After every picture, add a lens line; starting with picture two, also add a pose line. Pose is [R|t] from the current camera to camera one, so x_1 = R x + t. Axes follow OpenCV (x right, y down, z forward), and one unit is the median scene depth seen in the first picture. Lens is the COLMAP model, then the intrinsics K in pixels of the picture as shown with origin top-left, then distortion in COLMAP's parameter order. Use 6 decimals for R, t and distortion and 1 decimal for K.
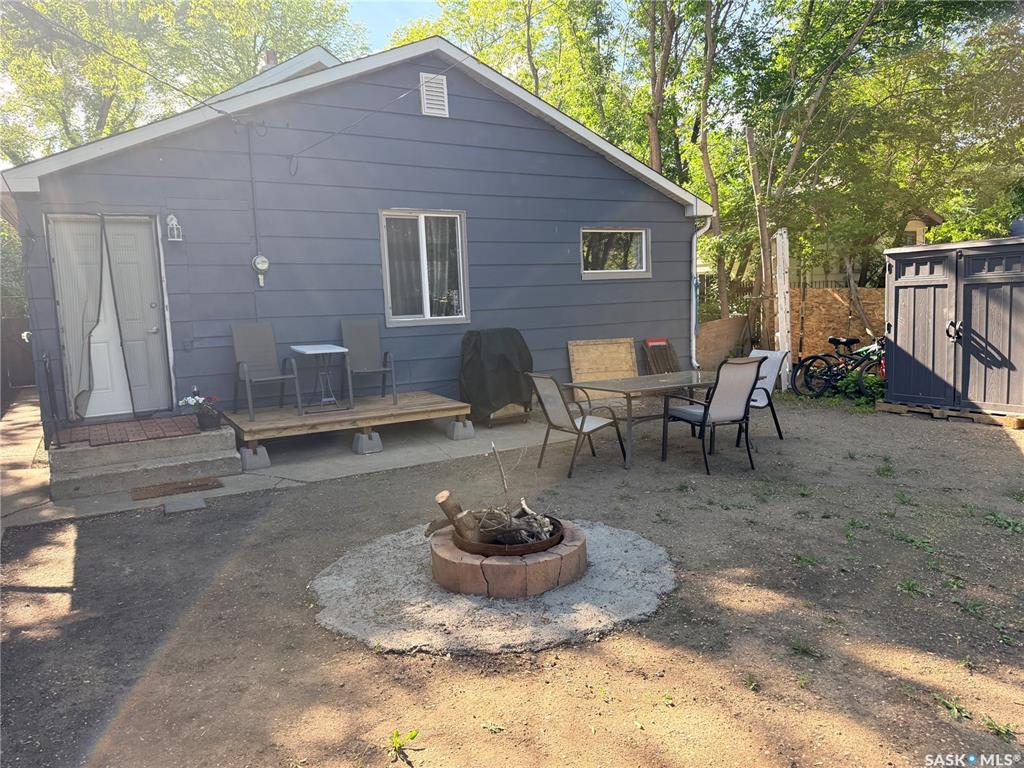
lens RADIAL K [[719.8, 0, 513.8], [0, 719.8, 382.5], [0, 0, 1]] dist [0.042719, -0.051243]
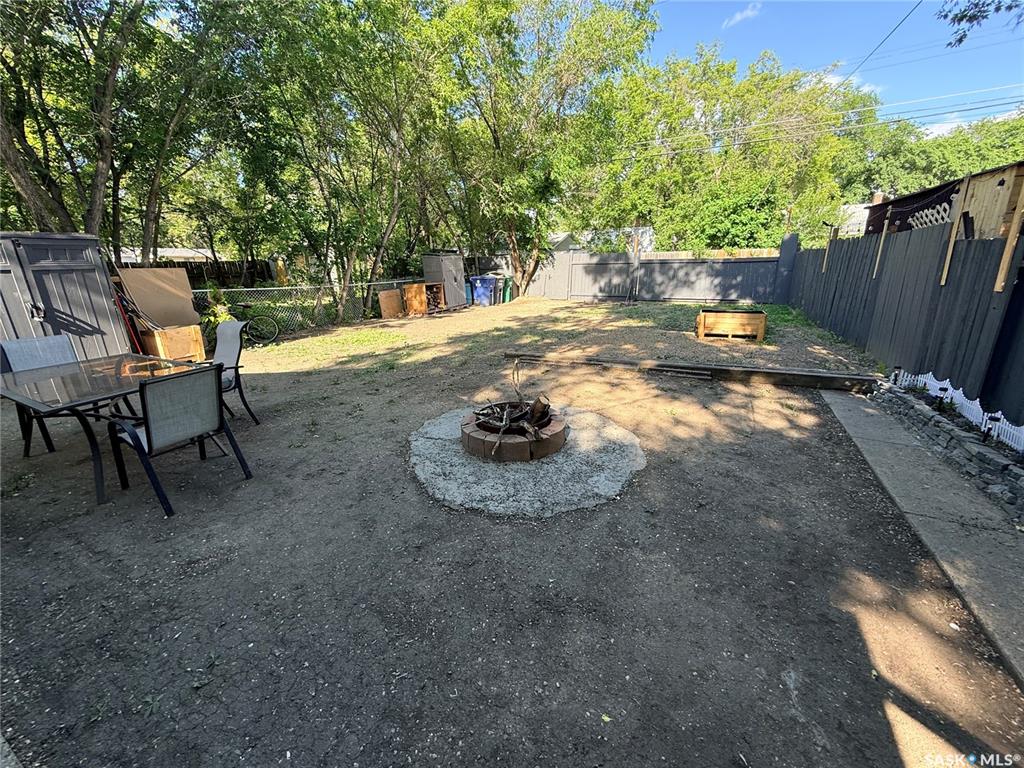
lens RADIAL K [[408.0, 0, 514.4], [0, 408.0, 381.6], [0, 0, 1]] dist [-0.001083, -0.000282]
pose [[-0.541219, -0.191651, 0.818750, -0.551828], [0.138508, 0.940063, 0.311605, -0.098665], [-0.829396, 0.282050, -0.482235, 1.113910]]
